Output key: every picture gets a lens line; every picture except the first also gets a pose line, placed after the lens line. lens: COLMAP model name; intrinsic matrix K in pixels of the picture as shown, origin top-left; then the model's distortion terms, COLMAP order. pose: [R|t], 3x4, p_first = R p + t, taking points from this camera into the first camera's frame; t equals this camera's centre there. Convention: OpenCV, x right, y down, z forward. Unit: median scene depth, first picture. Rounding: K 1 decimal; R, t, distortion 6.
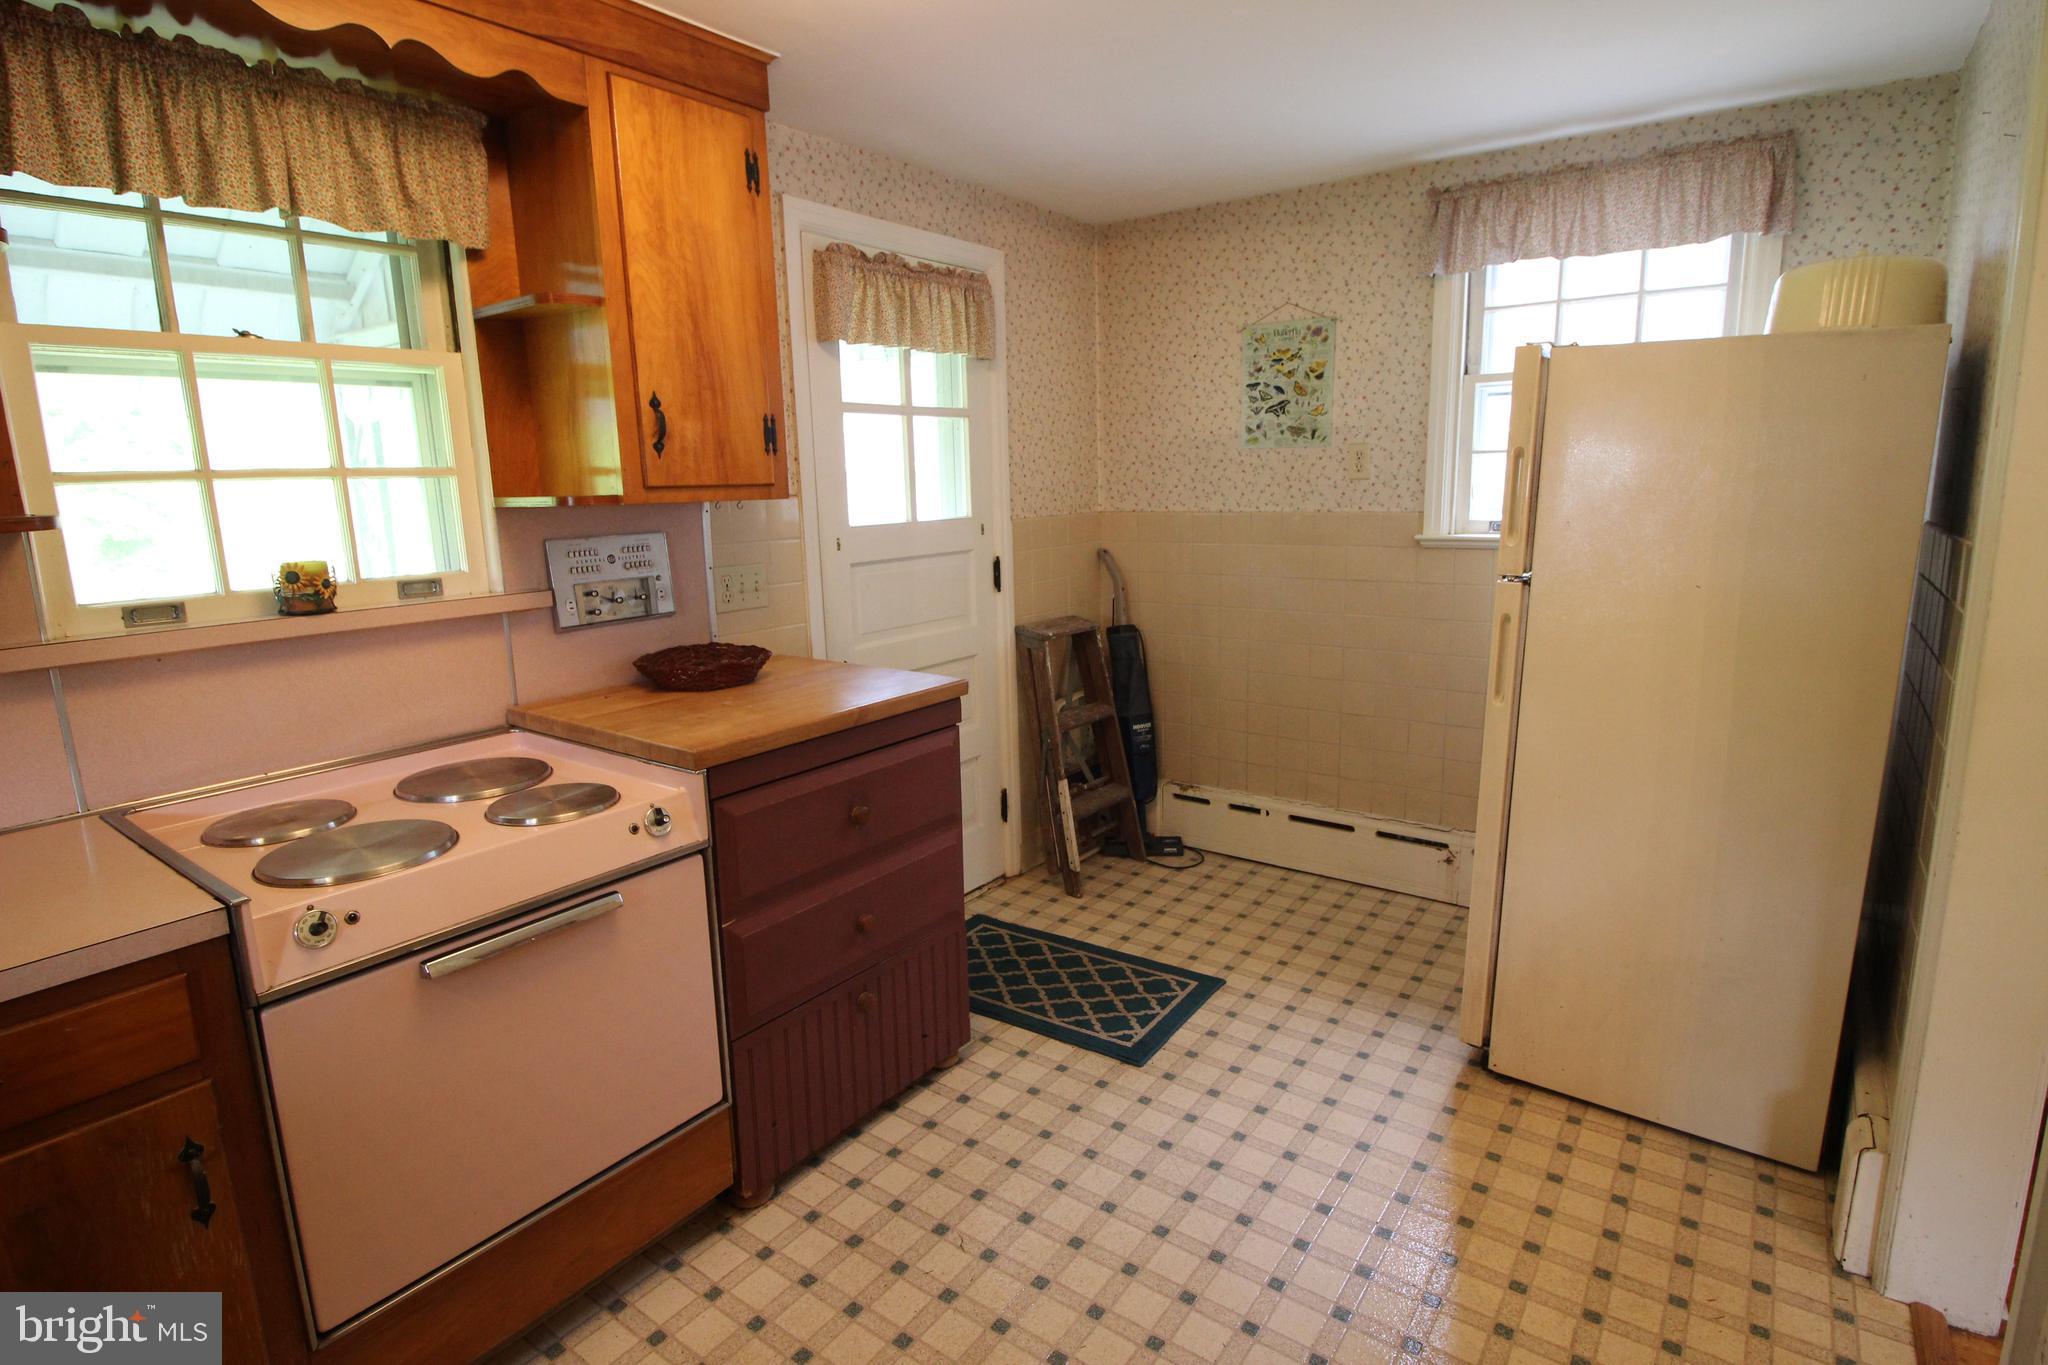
lens RADIAL K [[1002.8, 0, 1024.3], [0, 1002.8, 675.4], [0, 0, 1]] dist [-0.018124, -0.004426]
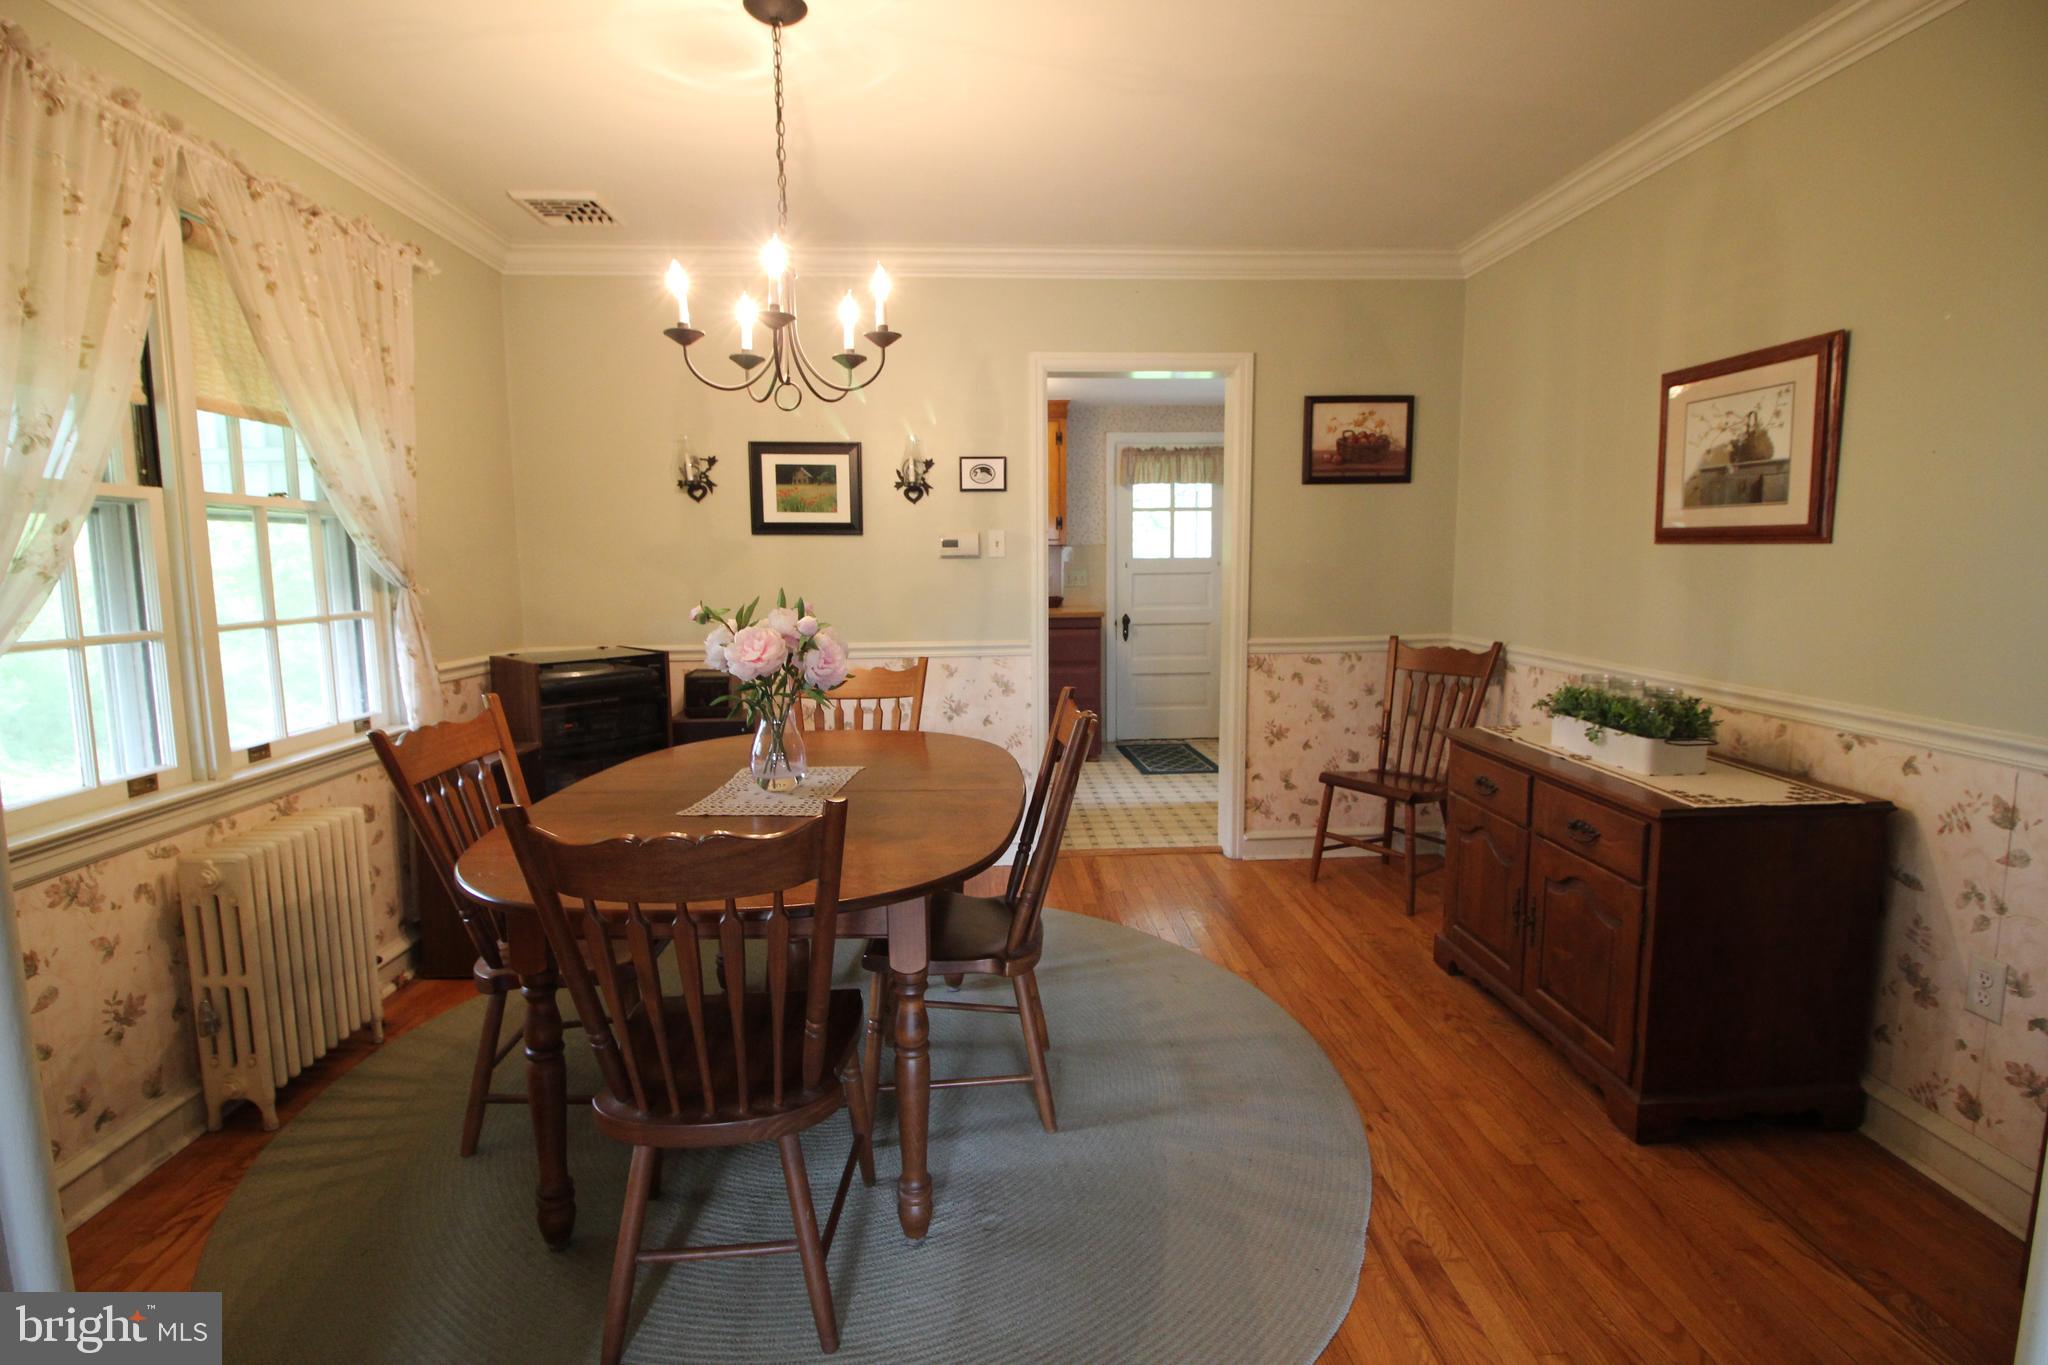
lens RADIAL K [[945.9, 0, 1023.6], [0, 945.9, 667.2], [0, 0, 1]] dist [-0.001224, -0.010928]
pose [[0.637606, 0.111785, -0.762209, 1.870750], [-0.155551, 0.987718, 0.014737, 0.155746], [0.754495, 0.109166, 0.647163, -0.852907]]
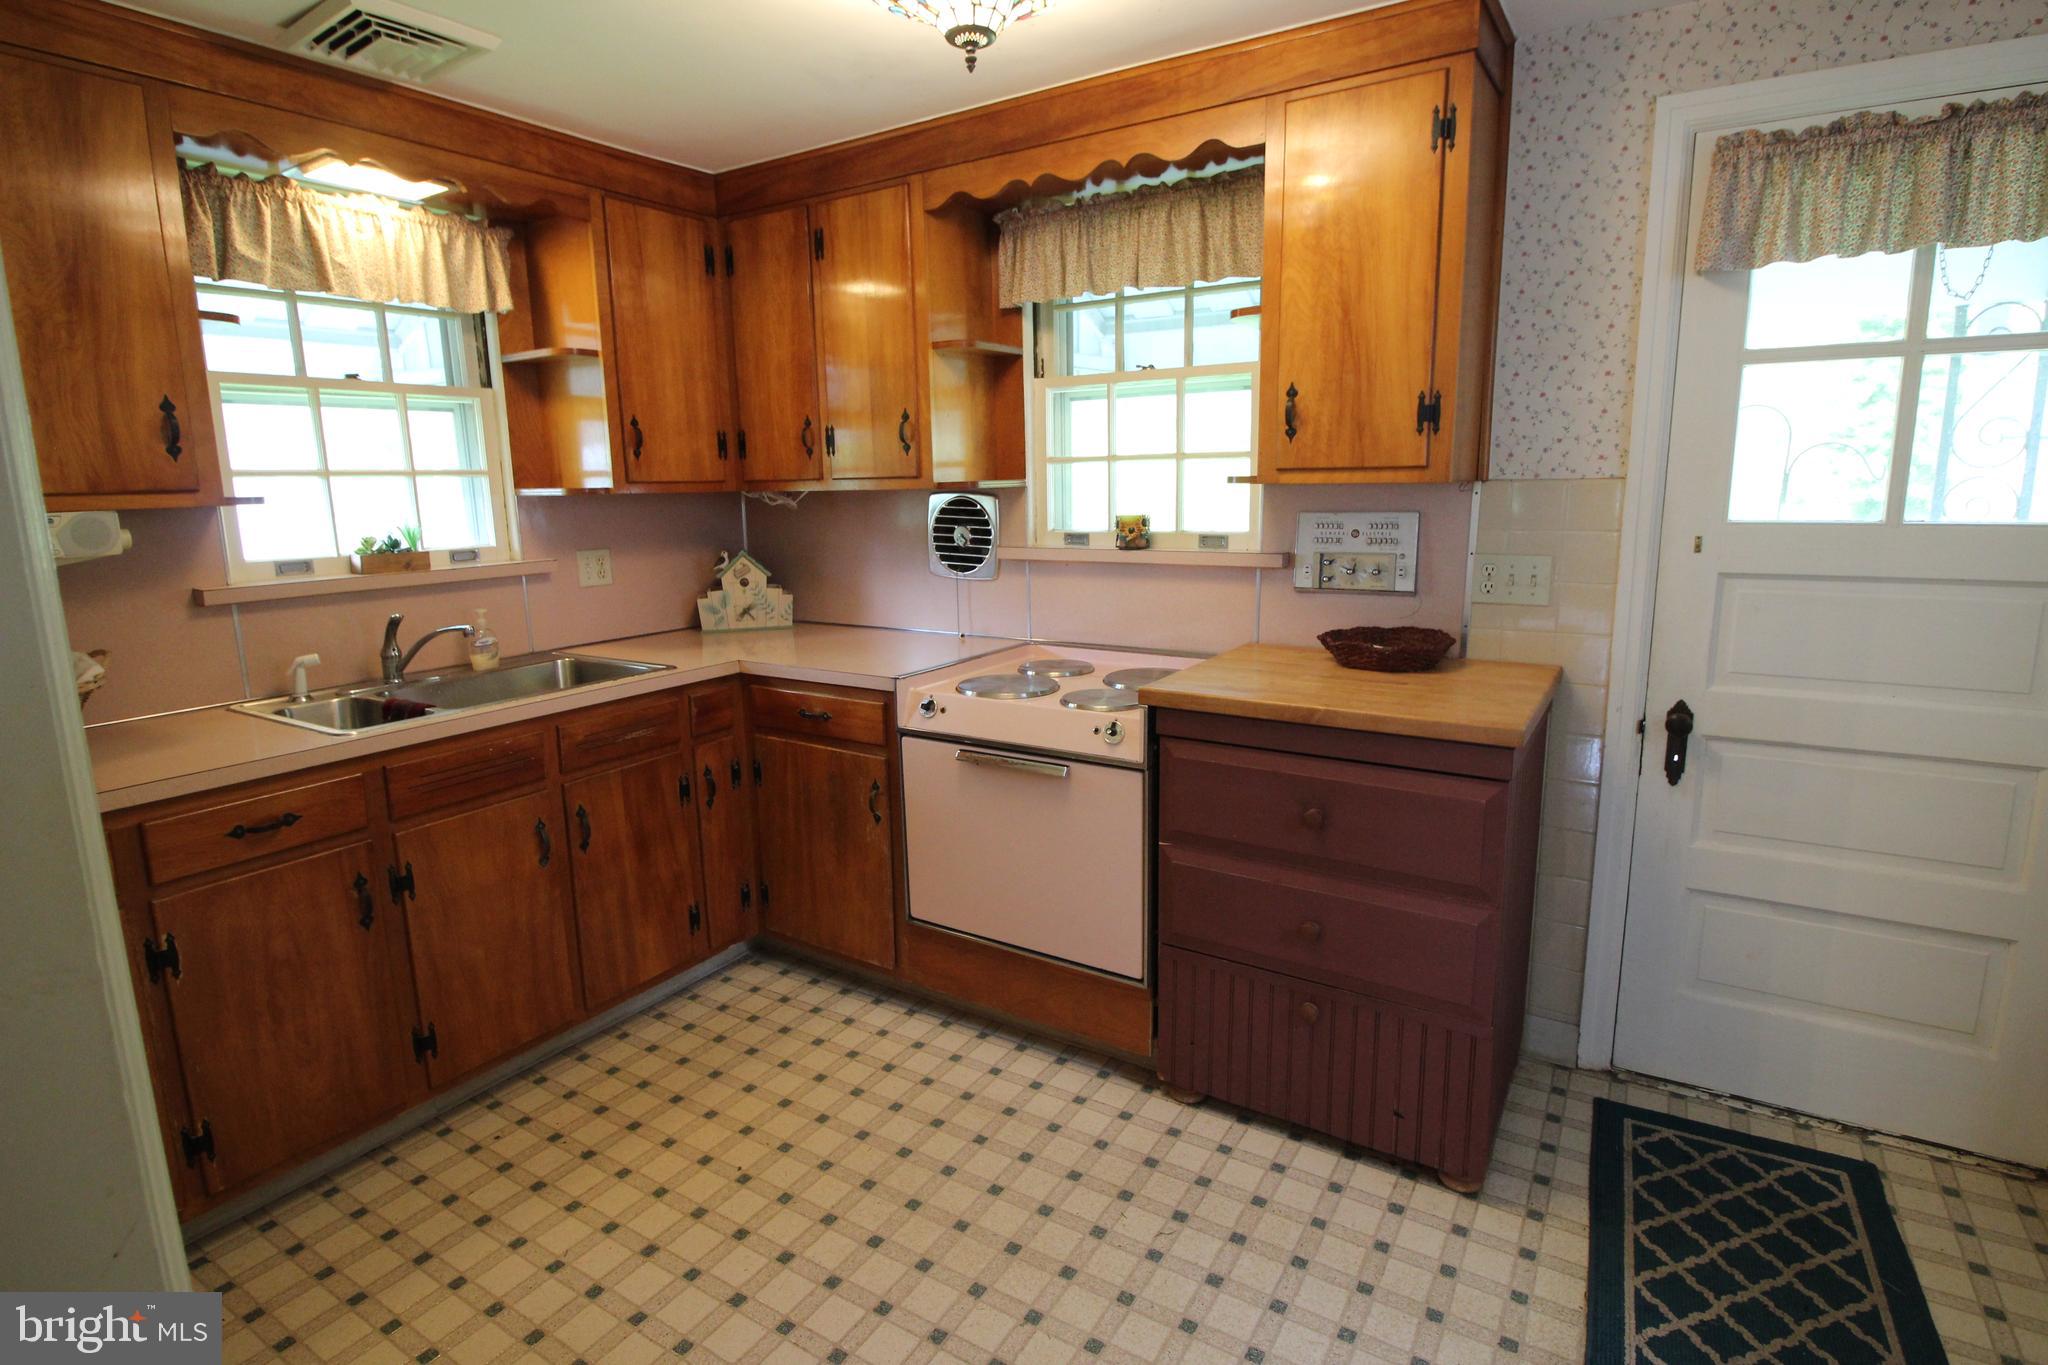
lens RADIAL K [[1002.8, 0, 1024.3], [0, 1002.8, 672.5], [0, 0, 1]] dist [-0.018124, -0.004426]
pose [[0.077335, 0.210162, -0.974603, 0.671059], [-0.174502, 0.965294, 0.194308, -0.122983], [0.981615, 0.155043, 0.111325, 0.567738]]
